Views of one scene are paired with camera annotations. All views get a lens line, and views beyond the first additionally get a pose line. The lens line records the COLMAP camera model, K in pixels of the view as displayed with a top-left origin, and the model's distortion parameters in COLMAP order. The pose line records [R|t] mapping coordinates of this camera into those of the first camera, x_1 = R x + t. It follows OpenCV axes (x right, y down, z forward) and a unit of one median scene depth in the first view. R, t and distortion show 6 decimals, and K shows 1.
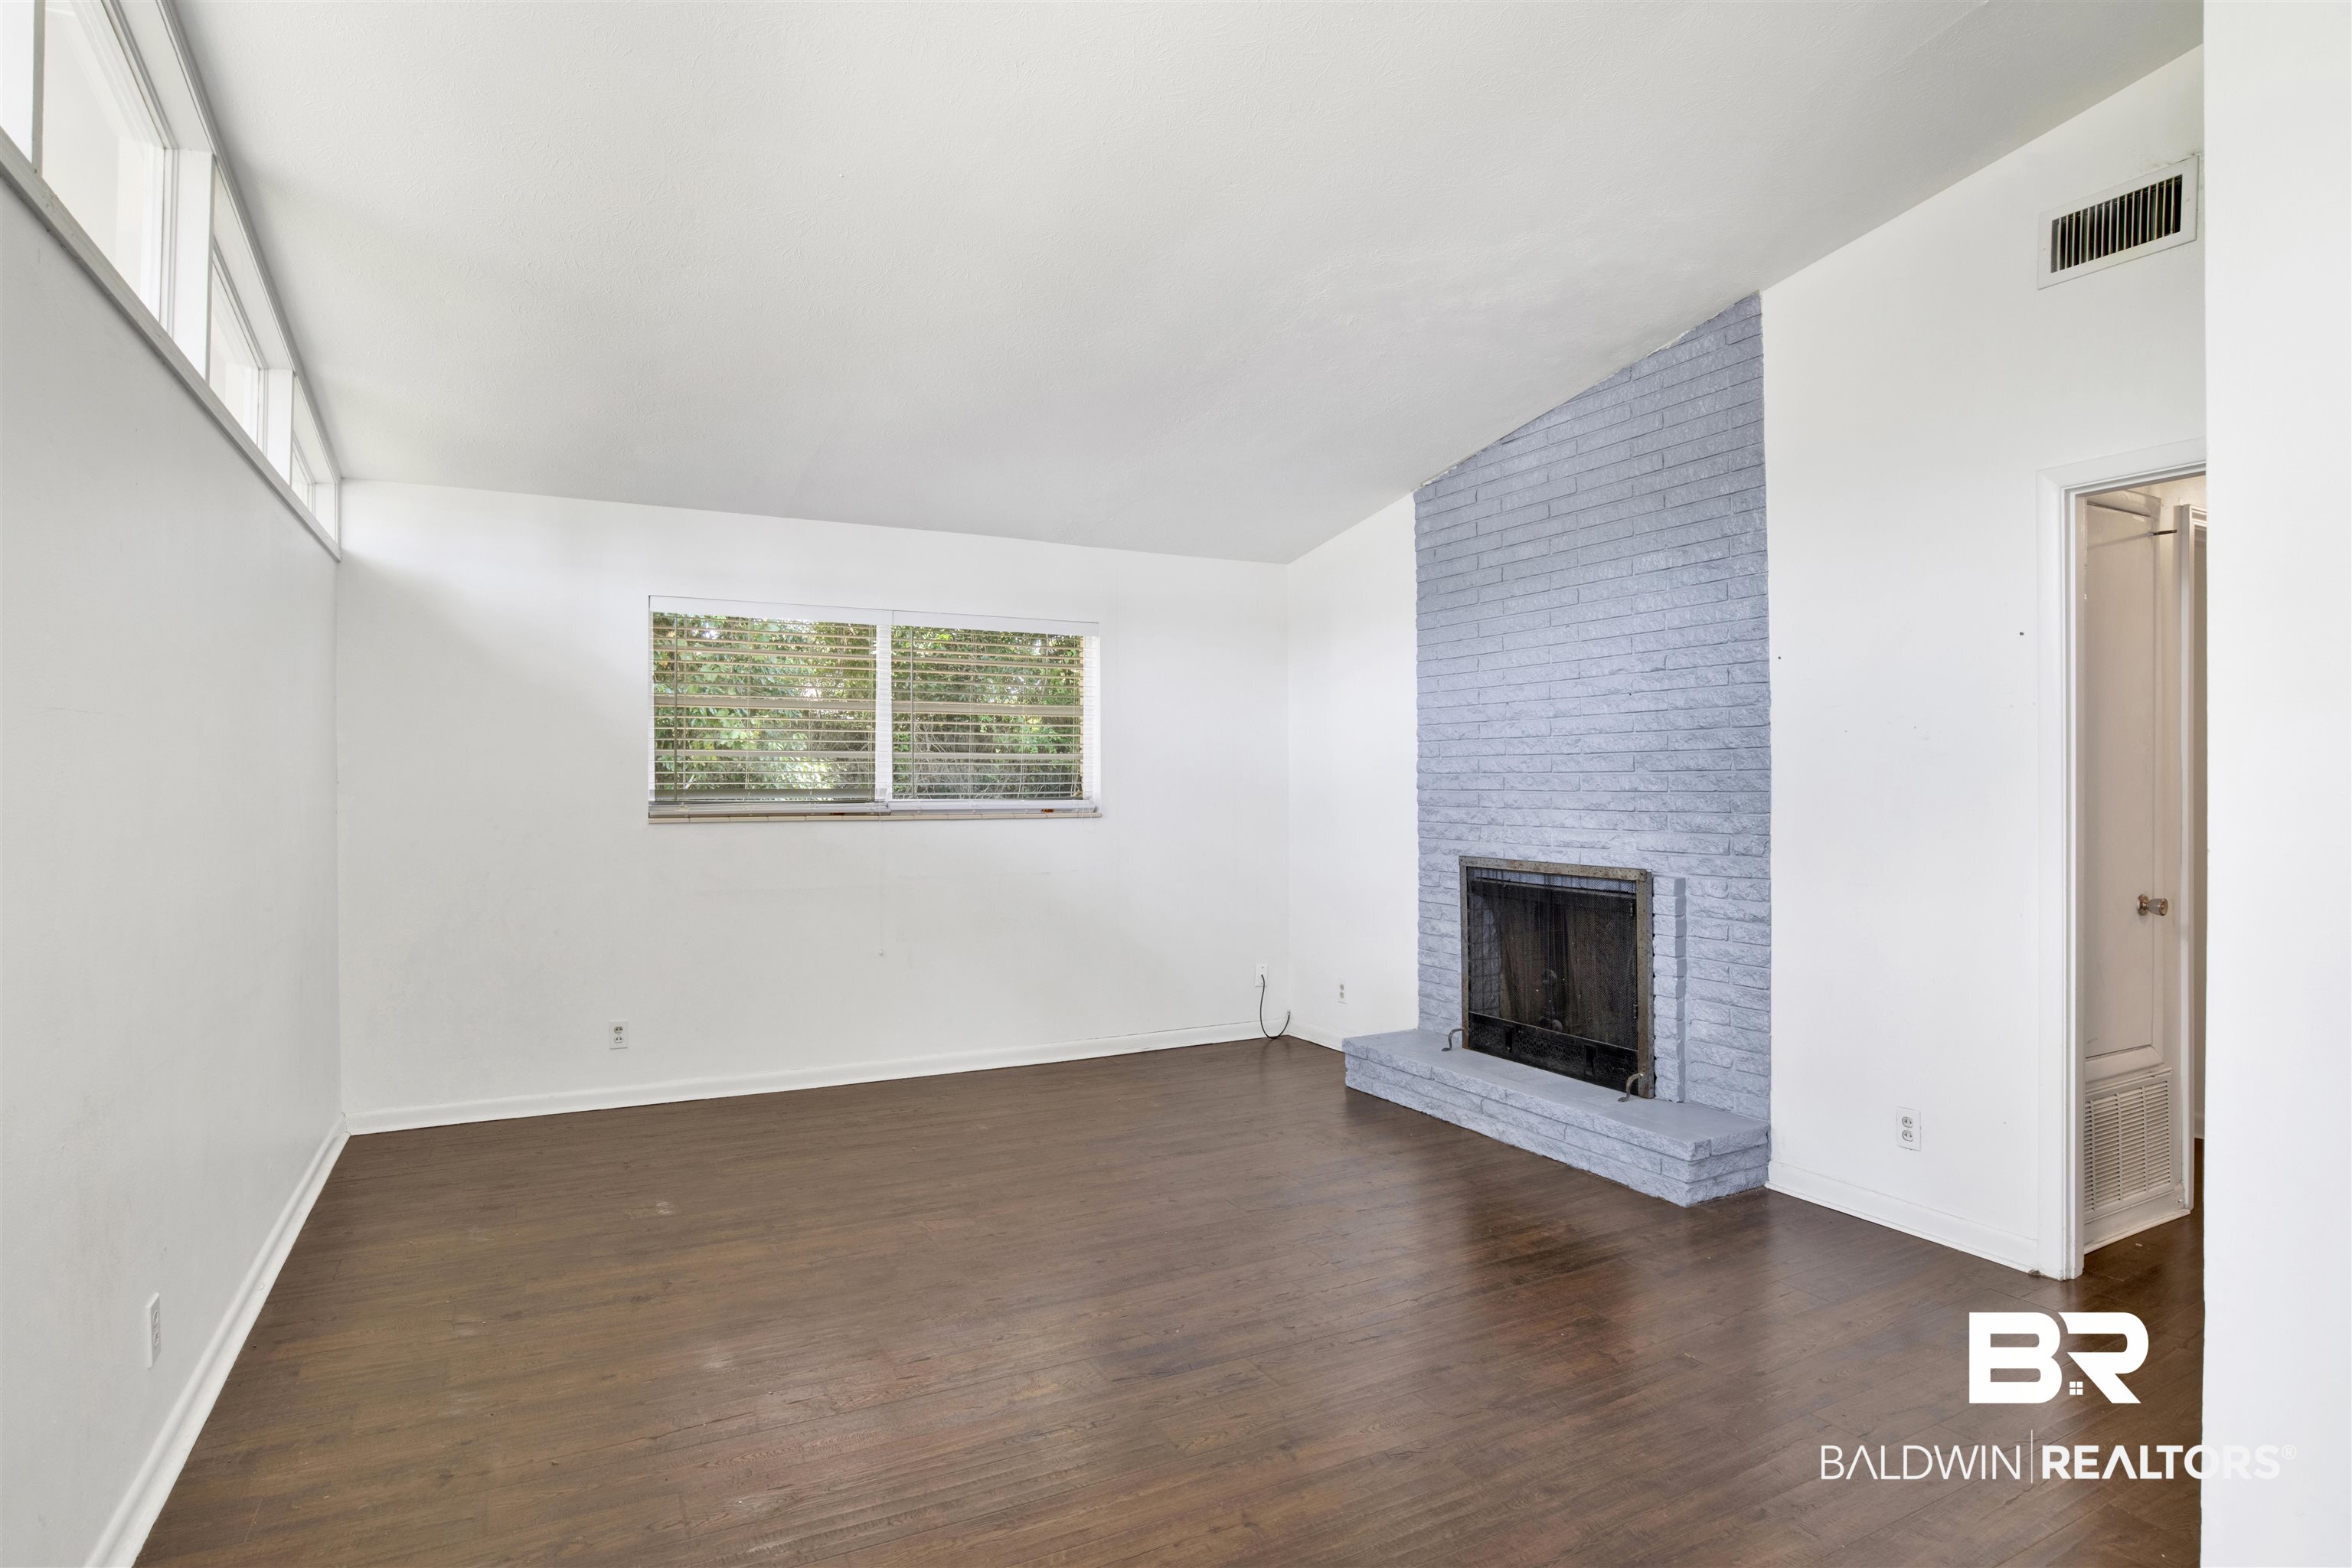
lens RADIAL K [[1250.8, 0, 1167.2], [0, 1250.8, 788.8], [0, 0, 1]] dist [-0.049961, 0.005847]
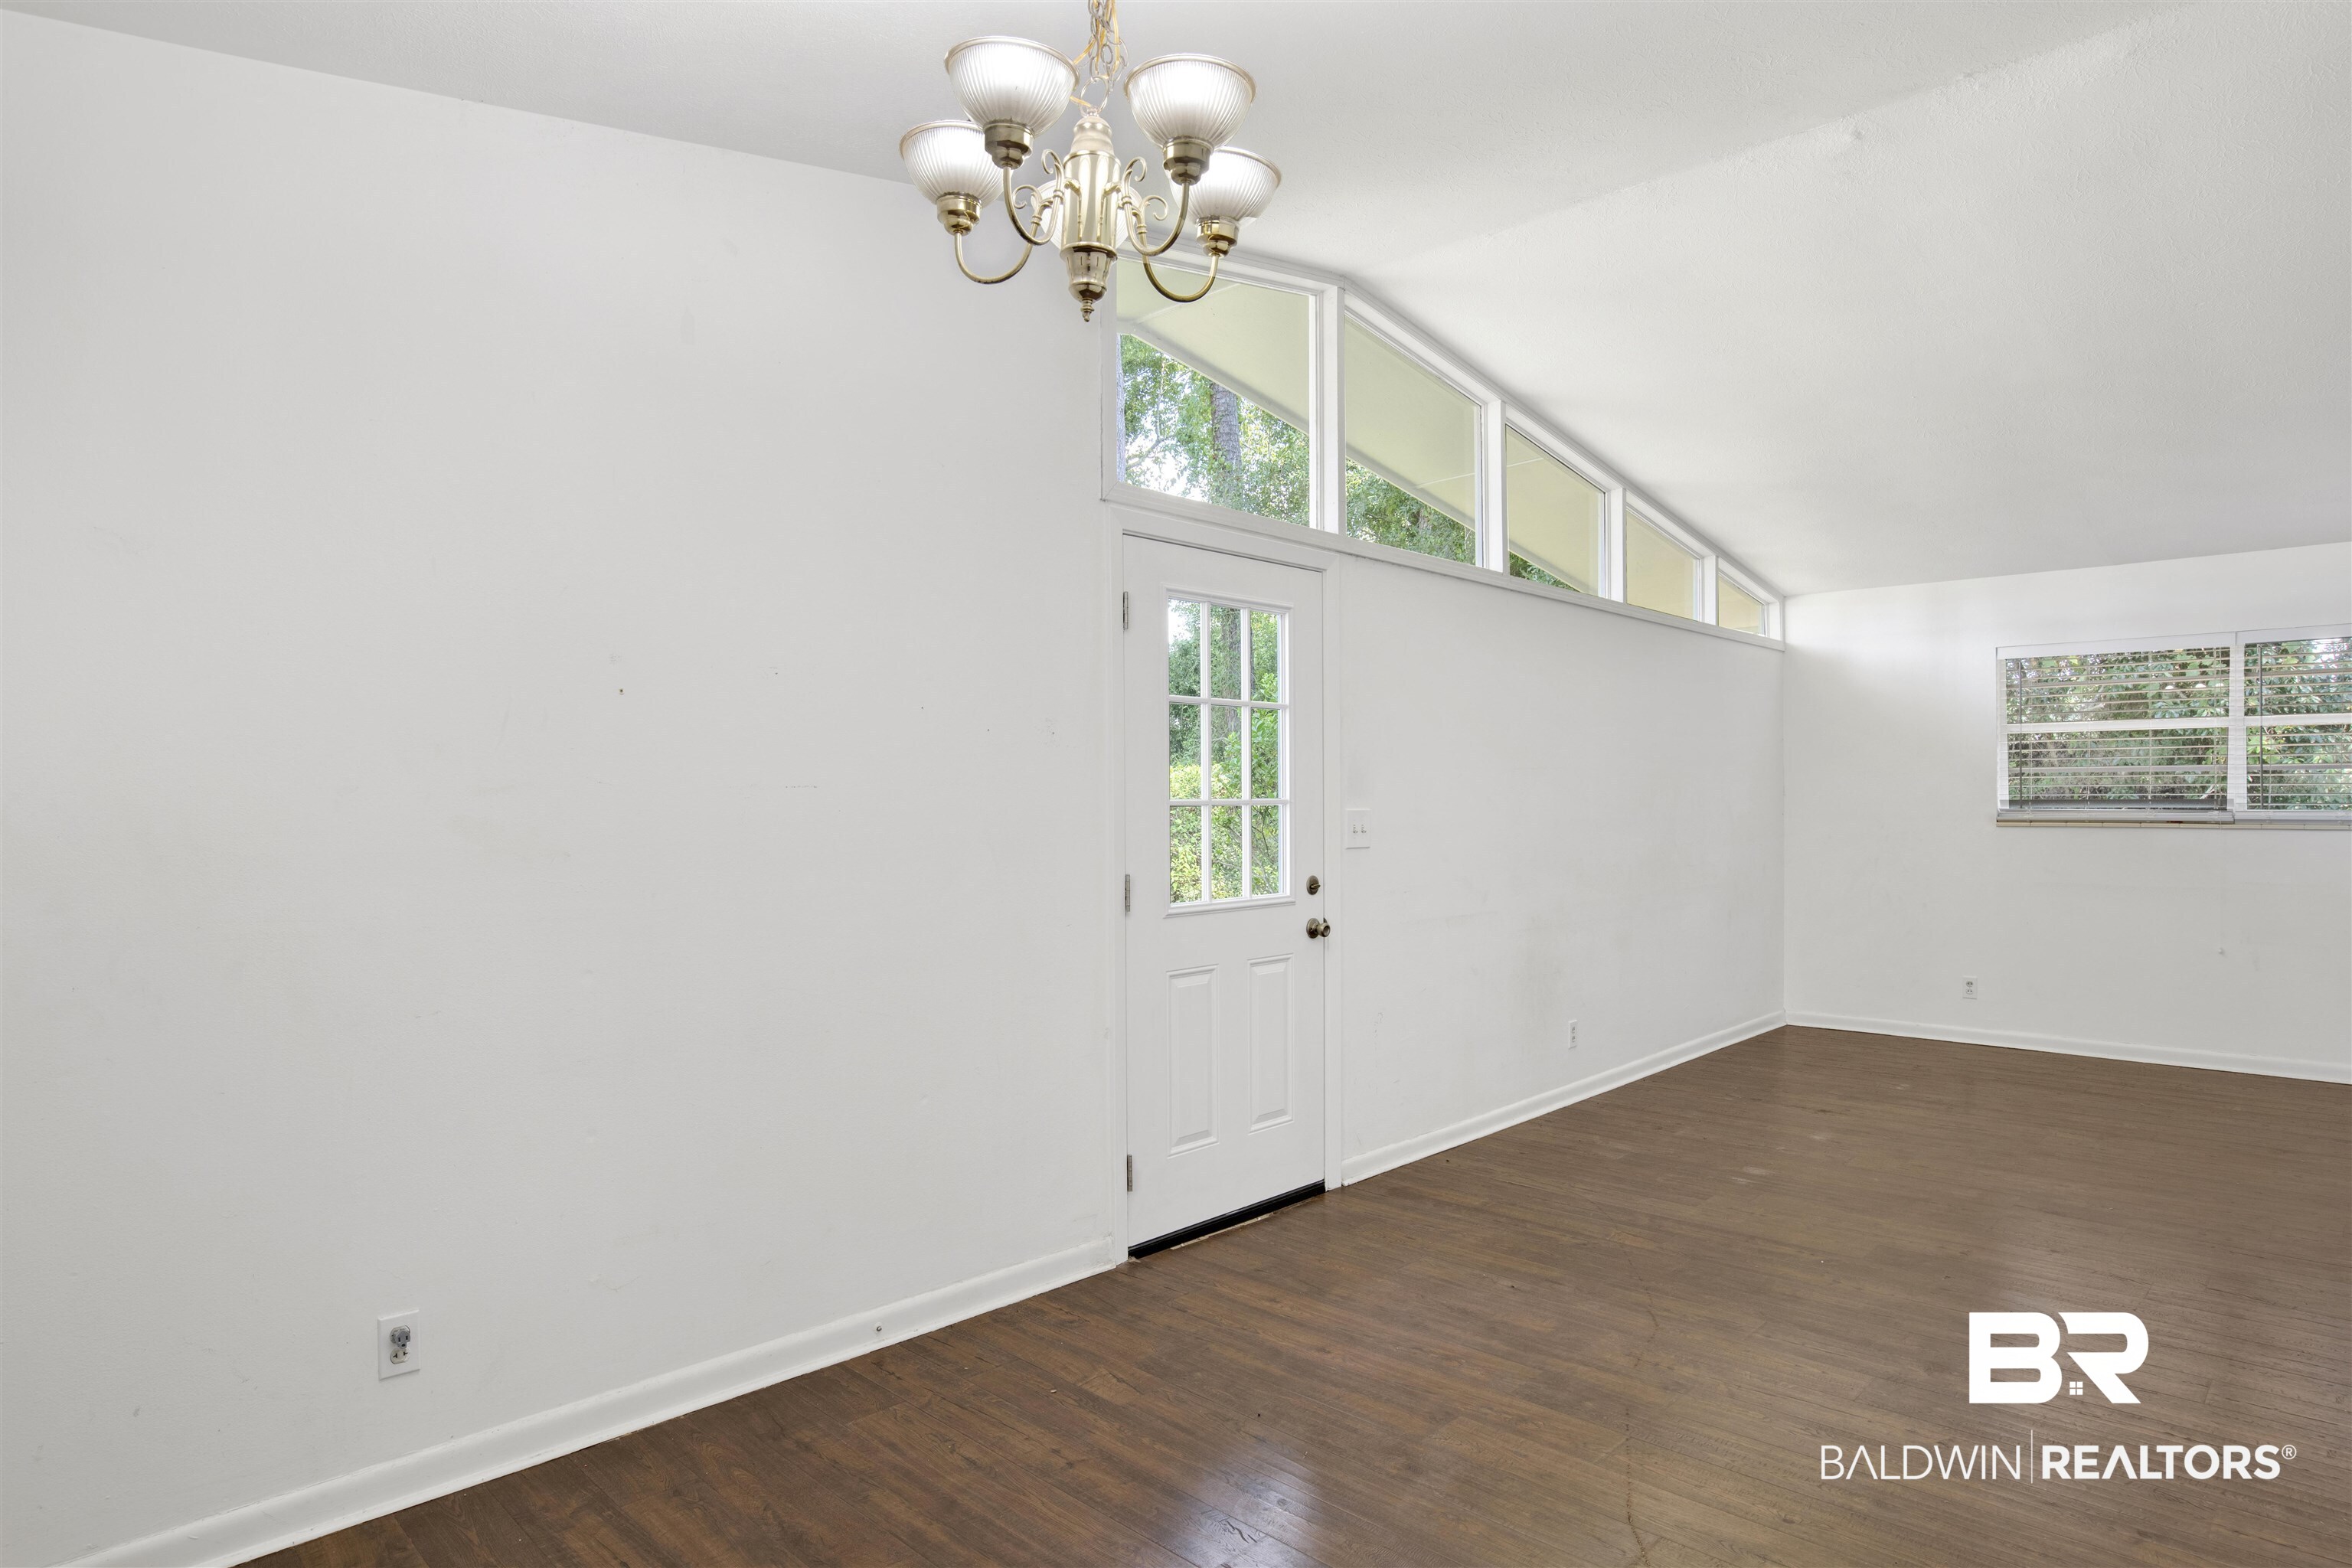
lens RADIAL K [[1284.9, 0, 1179.6], [0, 1284.9, 788.3], [0, 0, 1]] dist [-0.065726, 0.000978]
pose [[0.296716, -0.008463, -0.954928, 1.511197], [0.000906, 0.999963, -0.008580, -0.004845], [0.954965, 0.001681, 0.296713, -0.506911]]
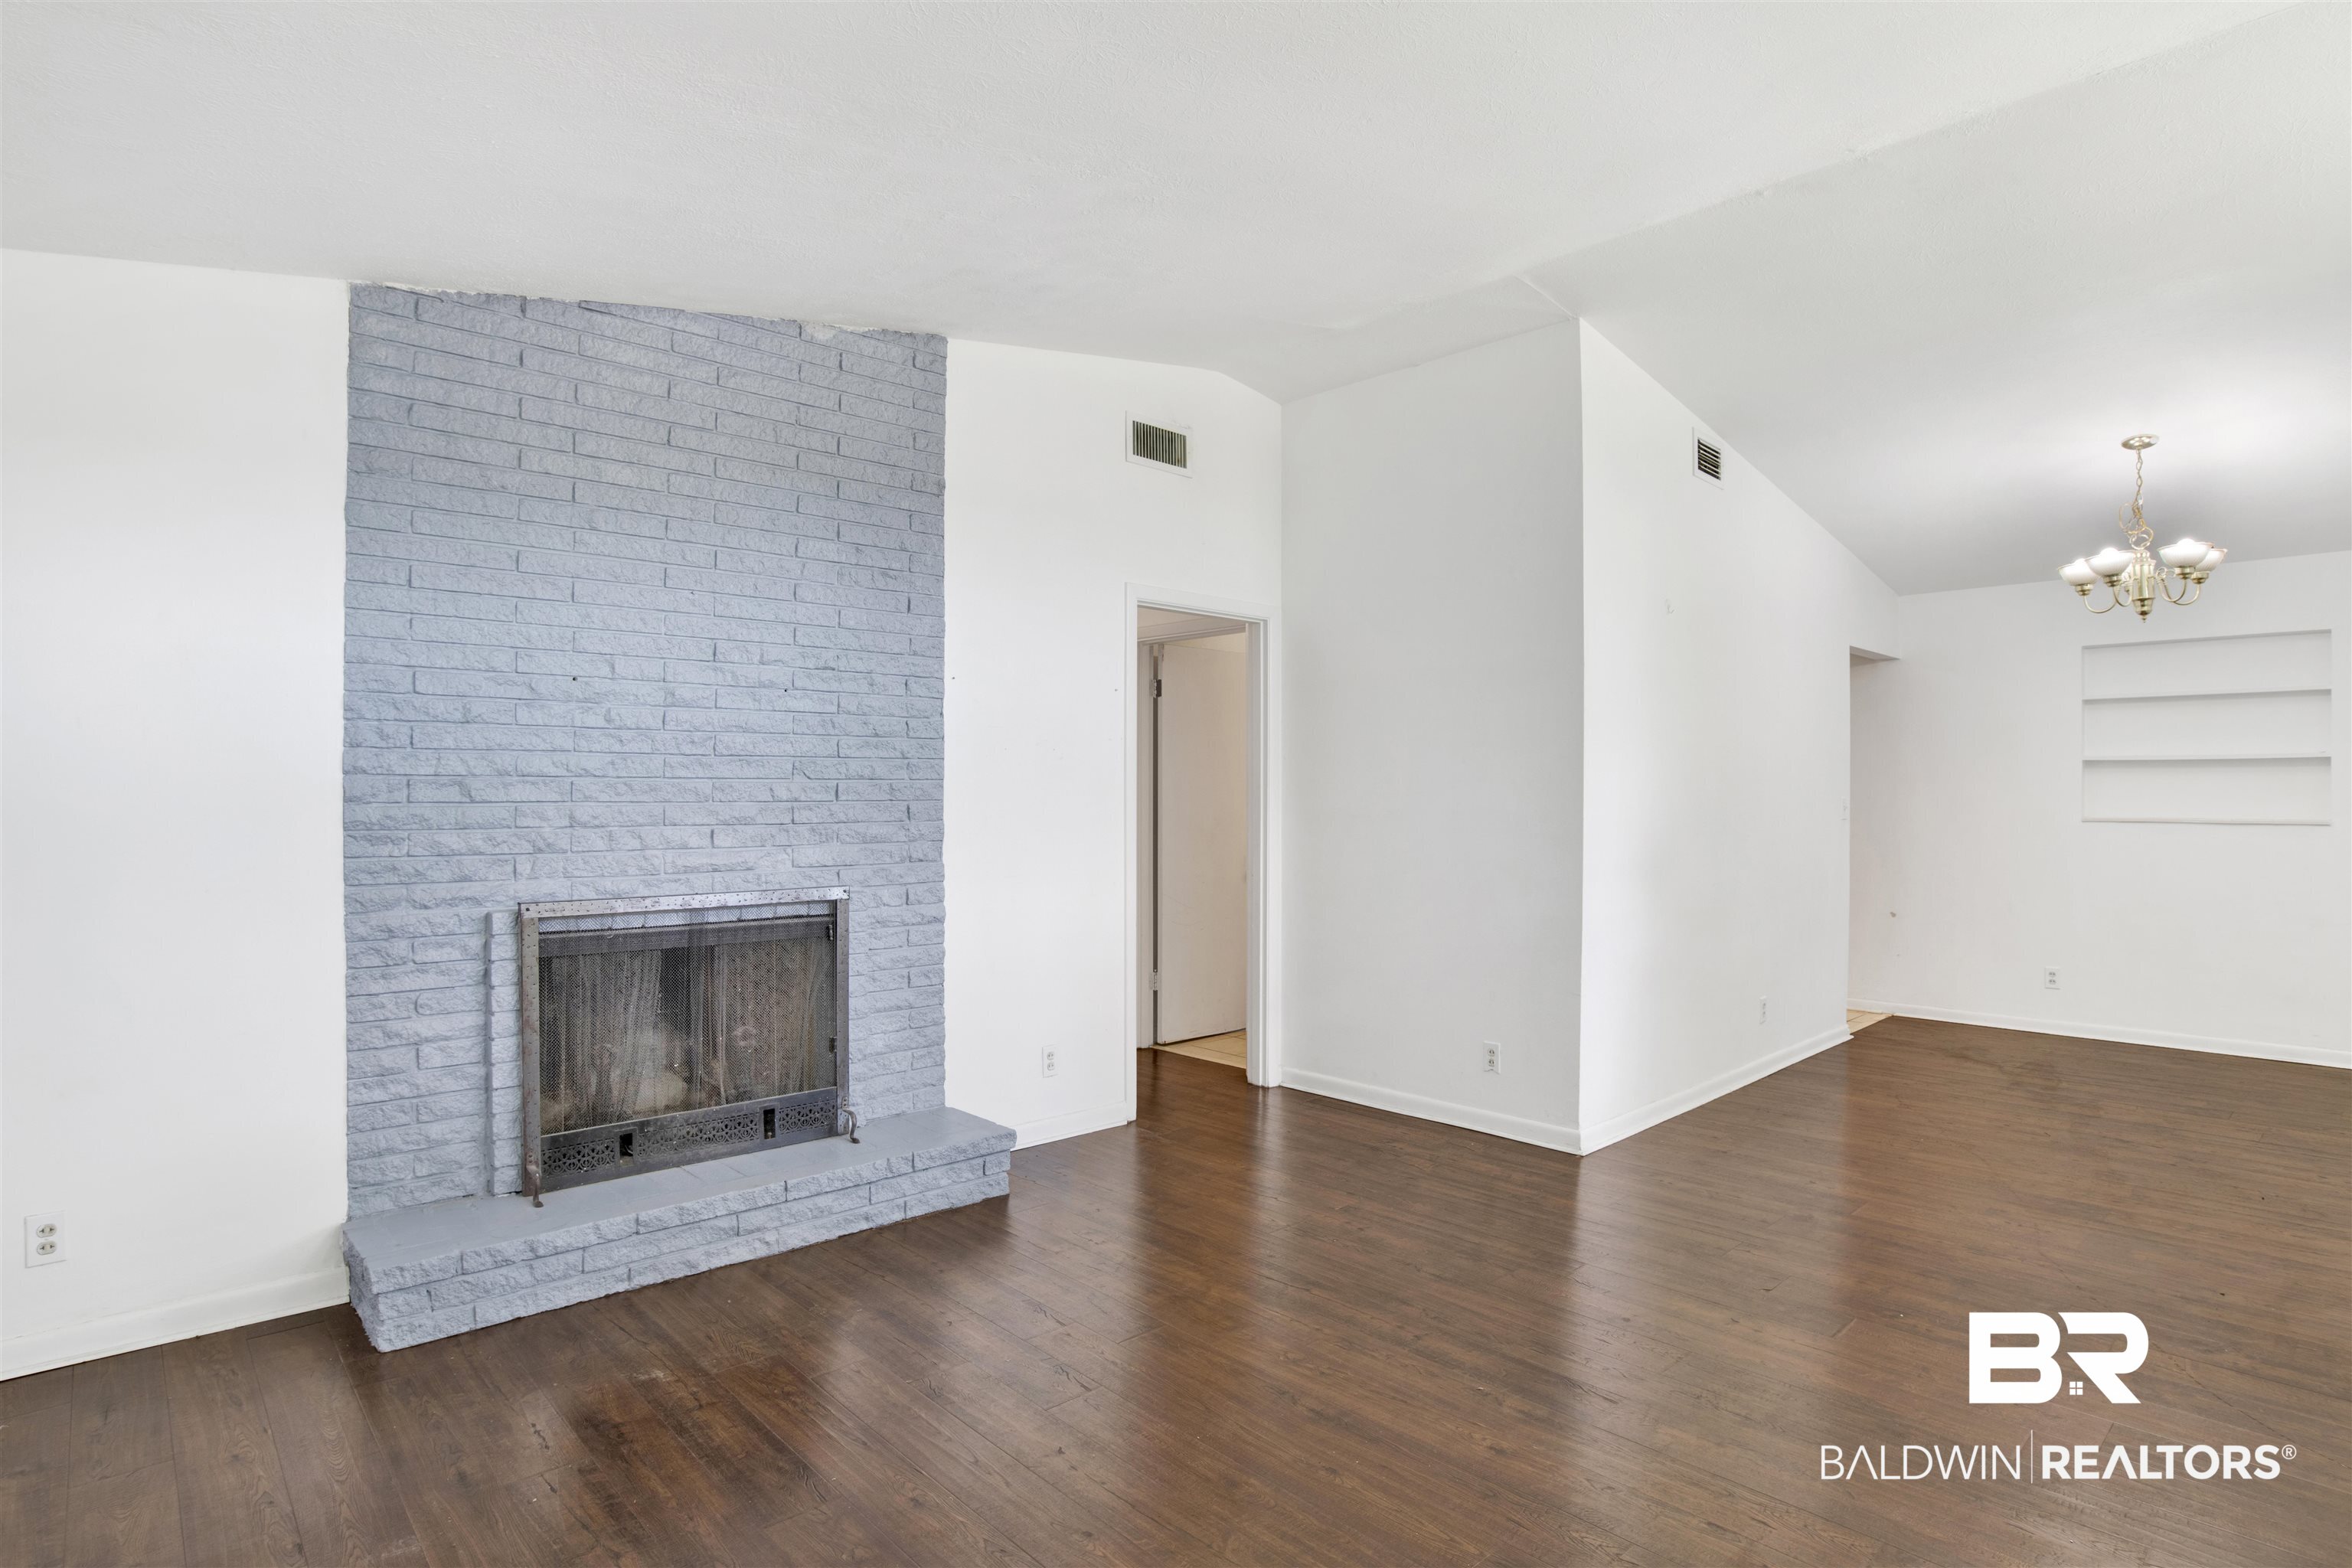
lens RADIAL K [[1250.8, 0, 1162.1], [0, 1250.8, 774.4], [0, 0, 1]] dist [-0.049961, 0.005847]
pose [[-0.264243, 0.007350, 0.964428, -0.526829], [-0.001562, 0.999966, -0.008049, -0.009890], [-0.964455, -0.003633, -0.264222, 0.942918]]
